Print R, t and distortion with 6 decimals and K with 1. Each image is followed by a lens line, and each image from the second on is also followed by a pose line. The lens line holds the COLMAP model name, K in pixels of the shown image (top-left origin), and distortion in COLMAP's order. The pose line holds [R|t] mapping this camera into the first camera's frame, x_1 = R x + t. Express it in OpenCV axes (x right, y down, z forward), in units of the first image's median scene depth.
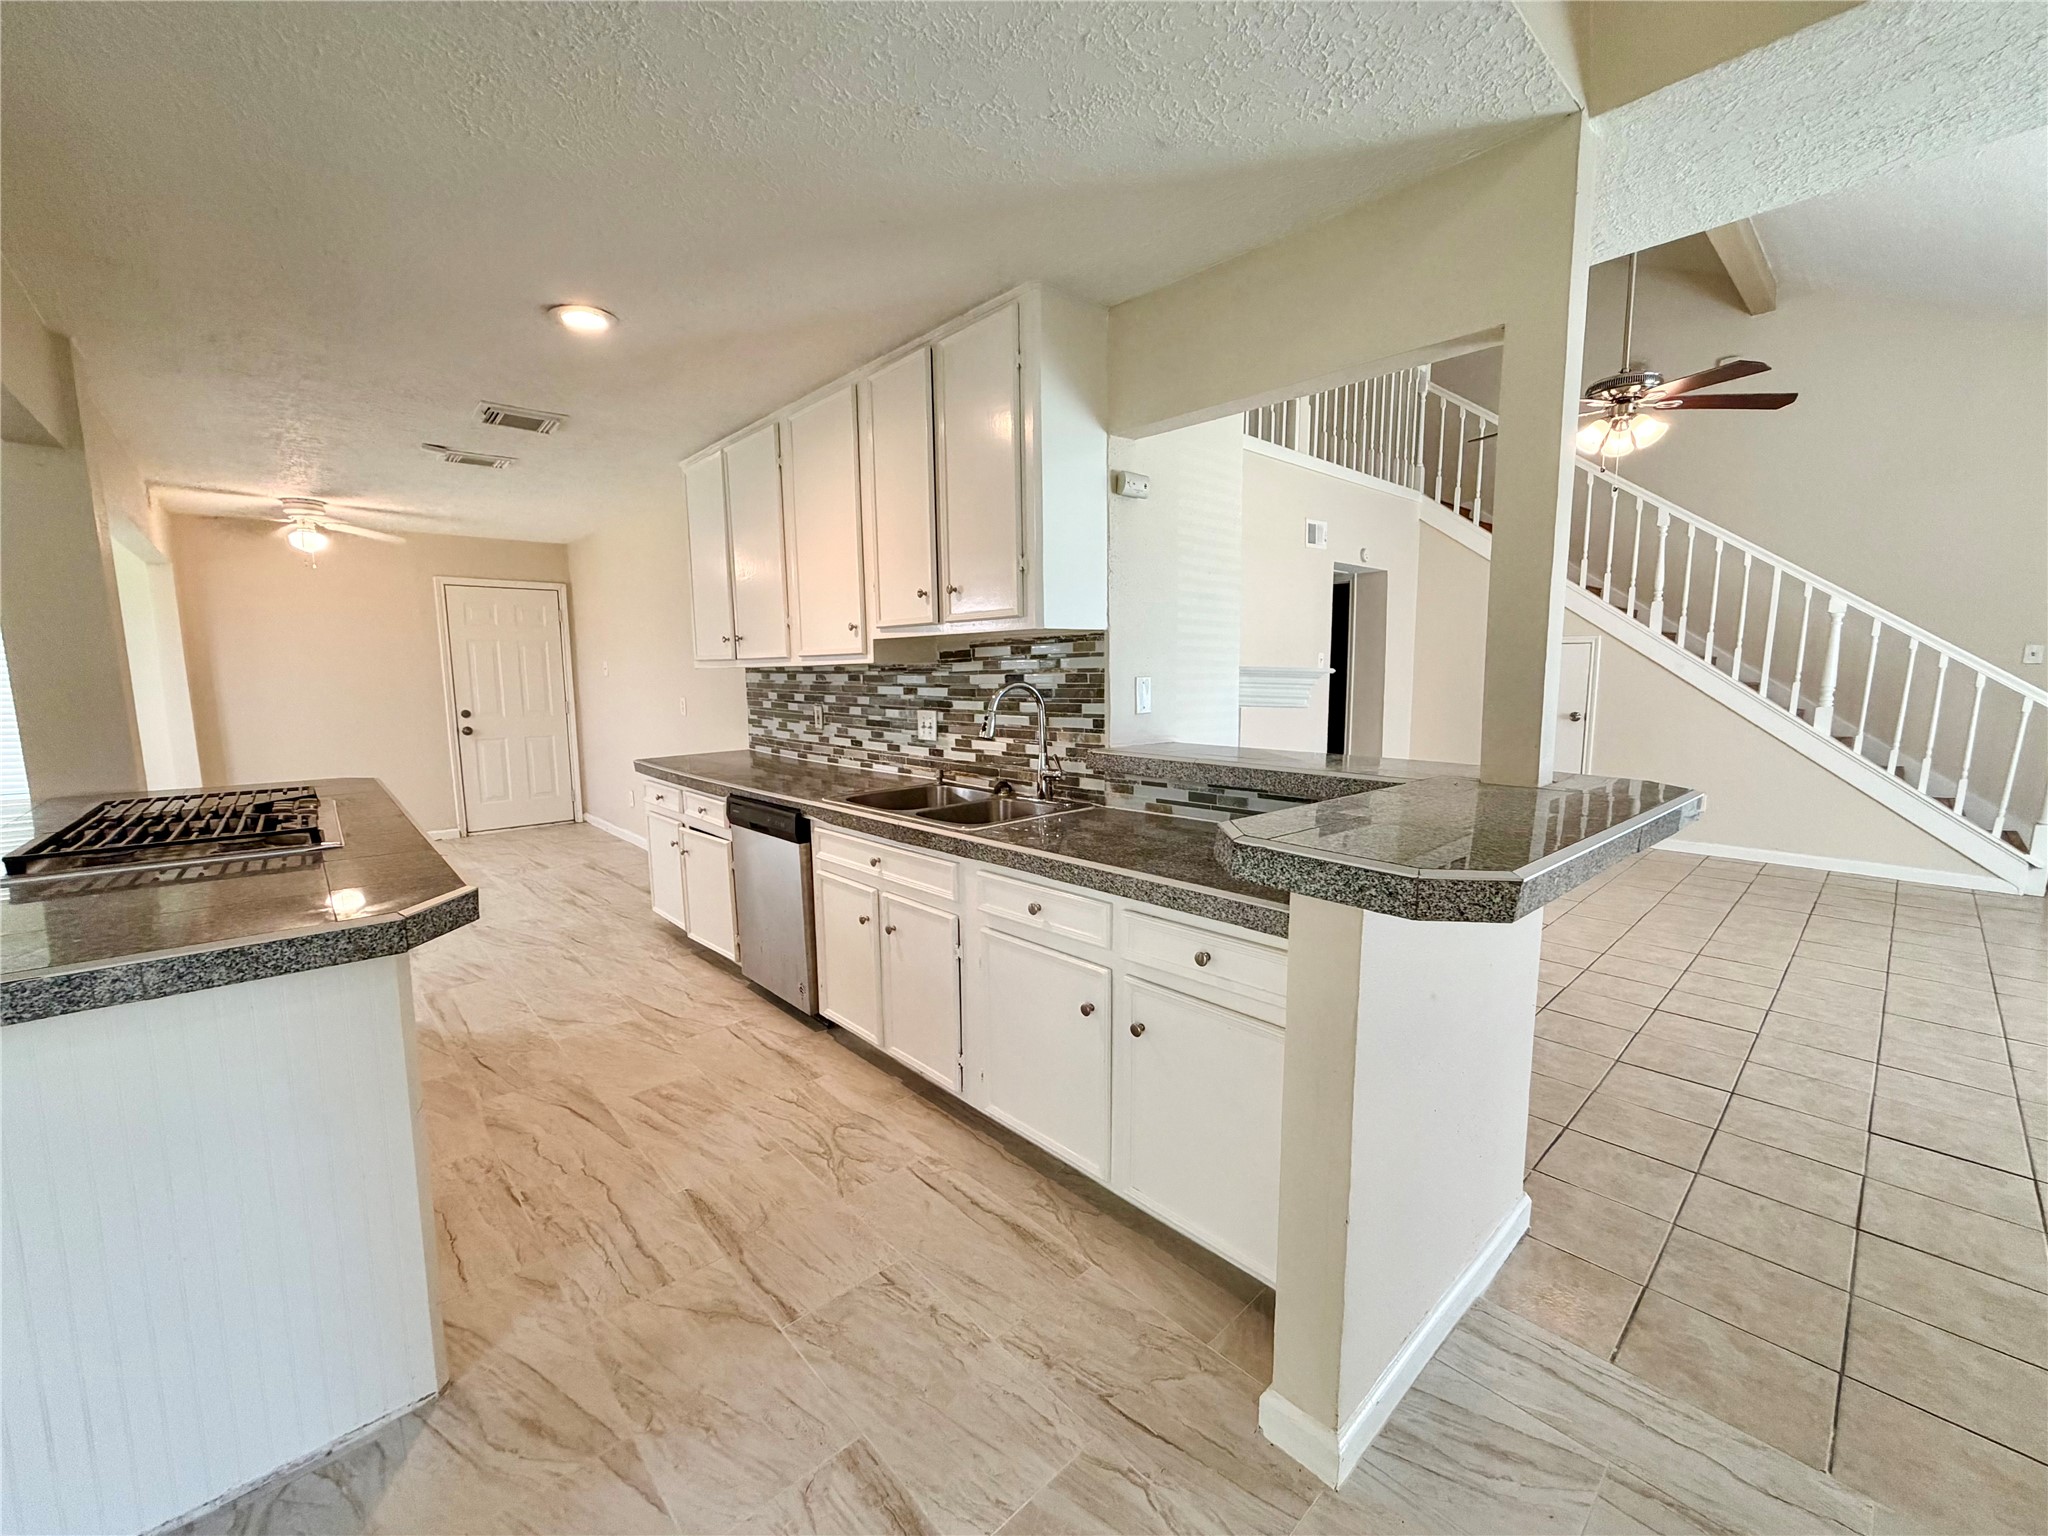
lens RADIAL K [[816.4, 0, 1014.1], [0, 816.4, 767.9], [0, 0, 1]] dist [0.000643, -0.000083]
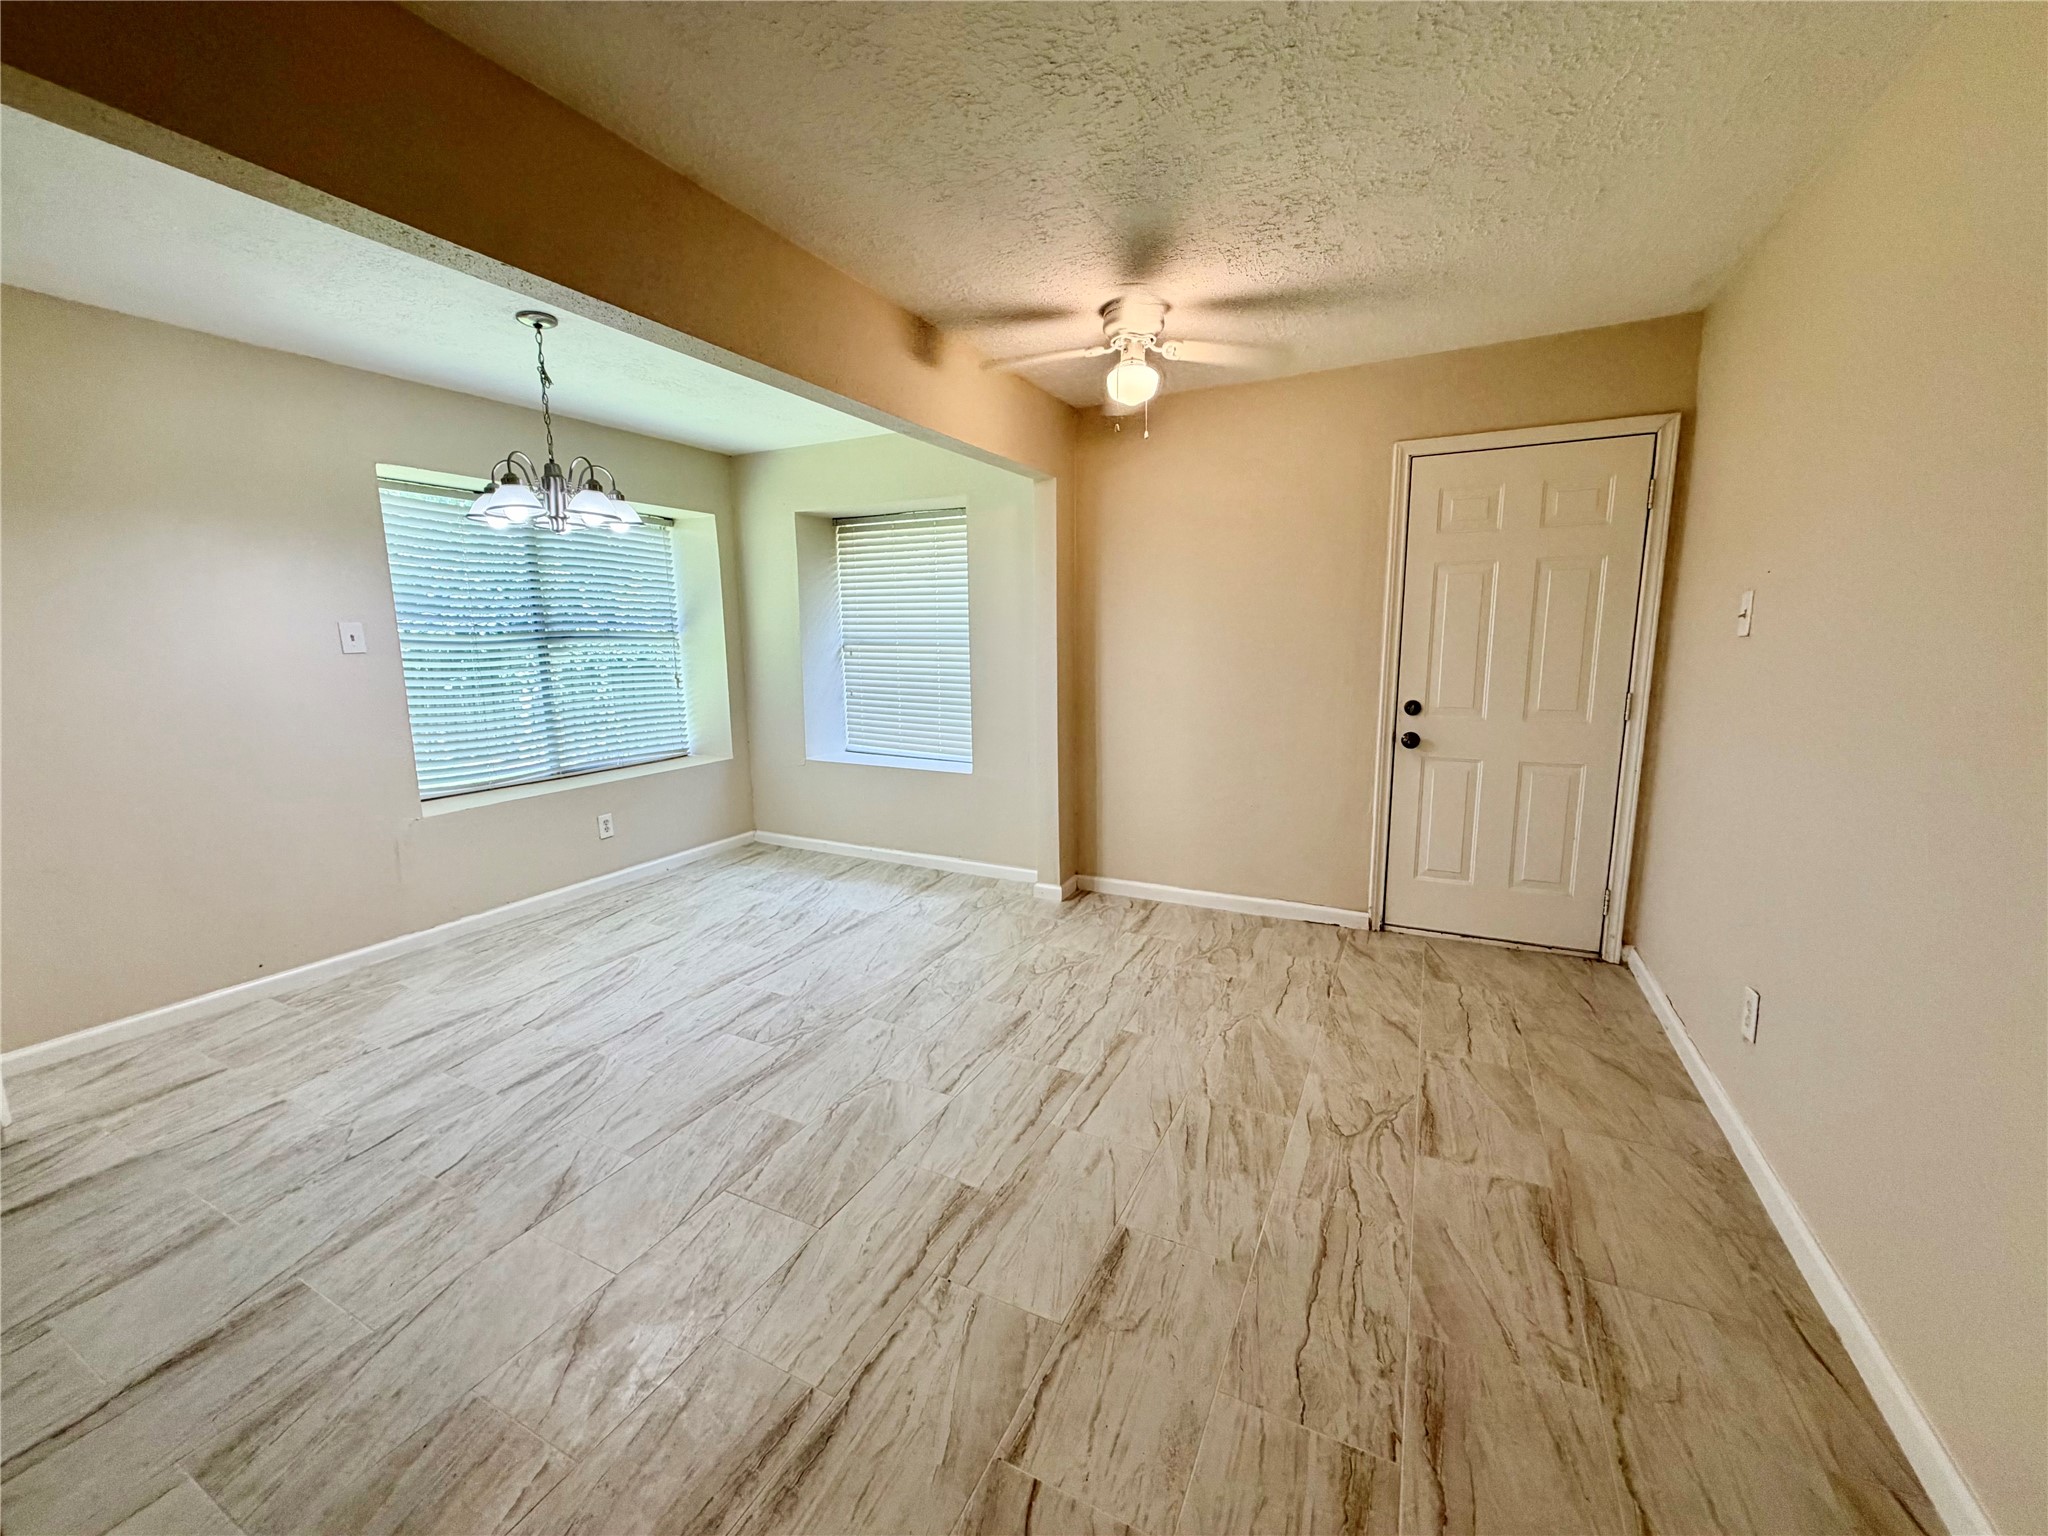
lens RADIAL K [[816.4, 0, 1014.1], [0, 816.4, 767.9], [0, 0, 1]] dist [0.000643, -0.000083]
pose [[0.352631, 0.152924, -0.923182, -0.539119], [-0.104339, 0.986830, 0.123613, -0.131034], [0.929927, 0.052734, 0.363943, 1.136404]]
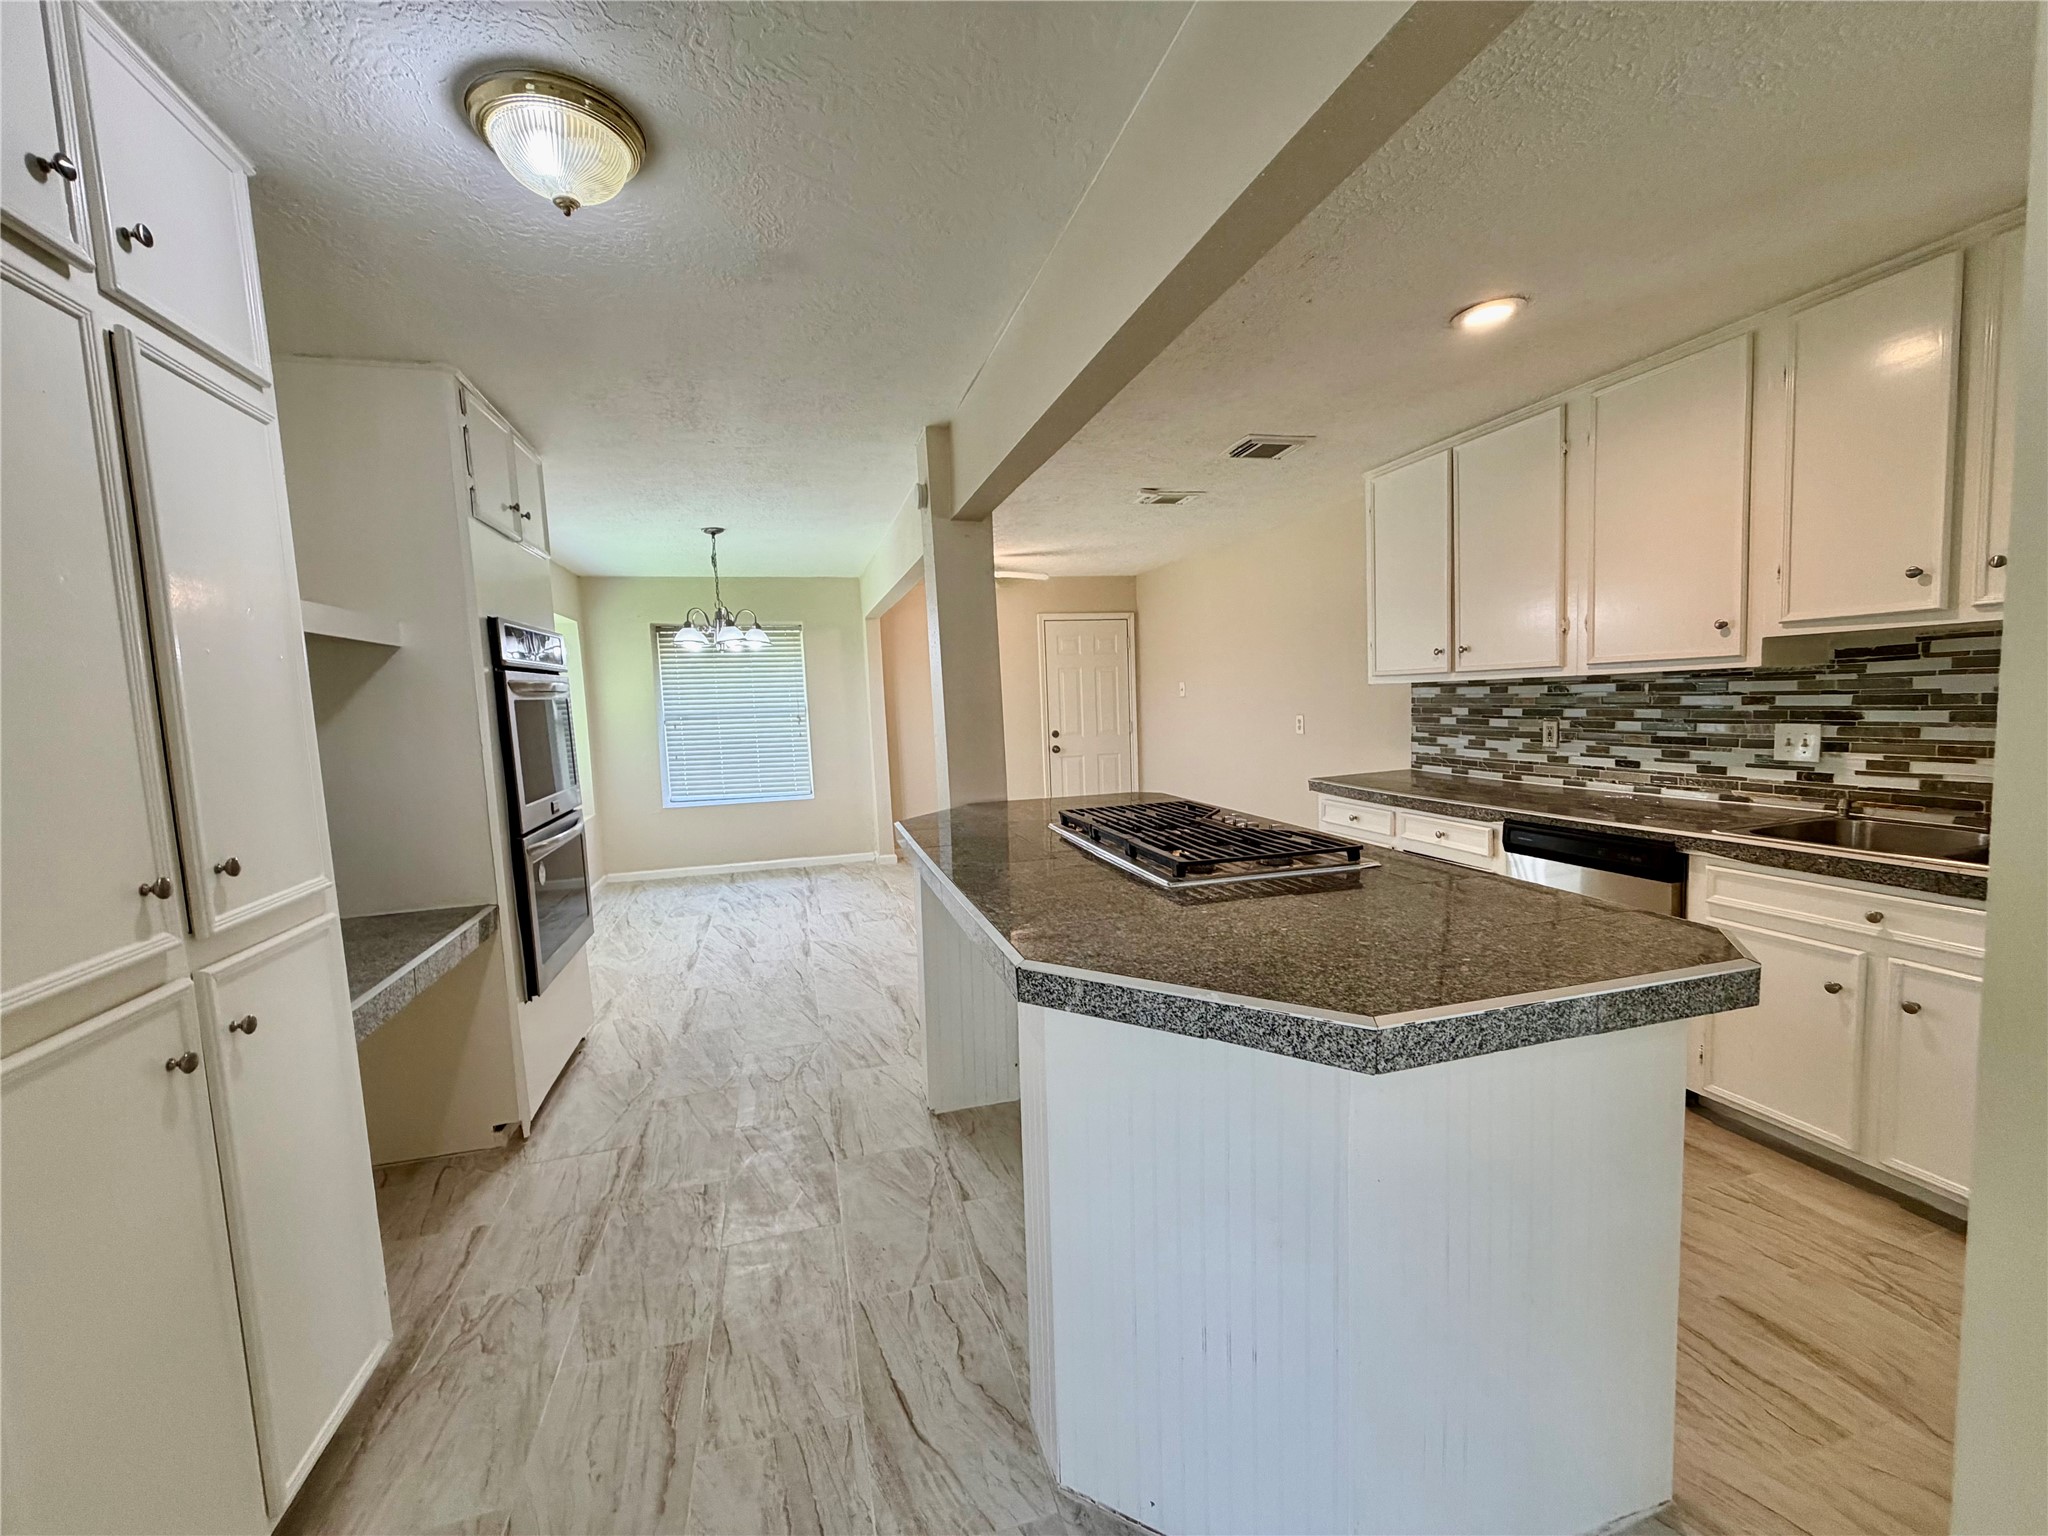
lens RADIAL K [[816.4, 0, 1014.1], [0, 816.4, 767.9], [0, 0, 1]] dist [0.000643, -0.000083]
pose [[0.894208, 0.010023, -0.447539, -0.434270], [-0.019765, 0.999658, -0.017104, 0.001333], [0.447215, 0.024141, 0.894101, -0.056615]]
